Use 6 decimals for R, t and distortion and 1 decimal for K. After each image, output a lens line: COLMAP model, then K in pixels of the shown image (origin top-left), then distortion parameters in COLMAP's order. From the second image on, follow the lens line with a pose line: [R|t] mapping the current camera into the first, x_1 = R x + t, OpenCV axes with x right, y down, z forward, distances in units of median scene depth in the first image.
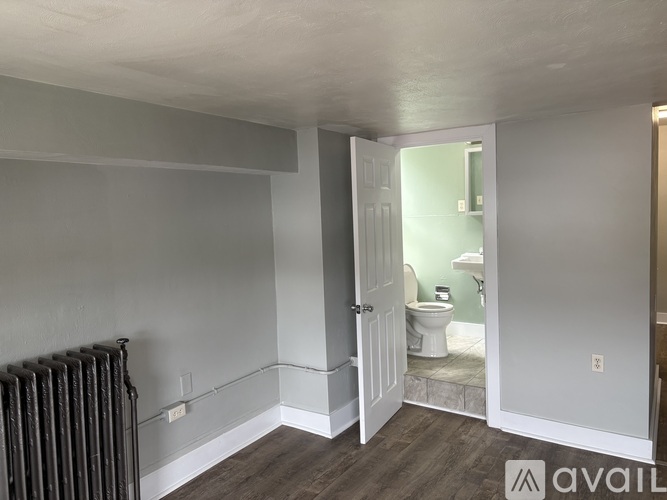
lens RADIAL K [[503.2, 0, 336.7], [0, 503.2, 248.8], [0, 0, 1]] dist [0.039889, -0.037687]
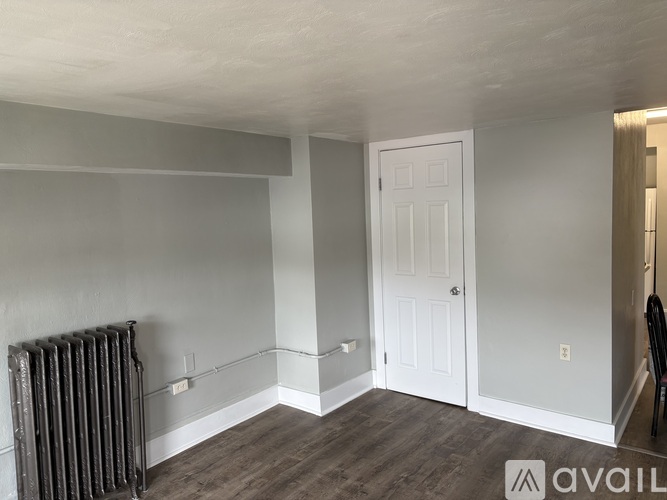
lens RADIAL K [[503.2, 0, 331.5], [0, 503.2, 247.6], [0, 0, 1]] dist [0.039889, -0.037687]
pose [[0.997108, 0.004325, -0.075872, 0.109228], [-0.003819, 0.999969, 0.006816, -0.002399], [0.075899, -0.006506, 0.997094, -0.115763]]
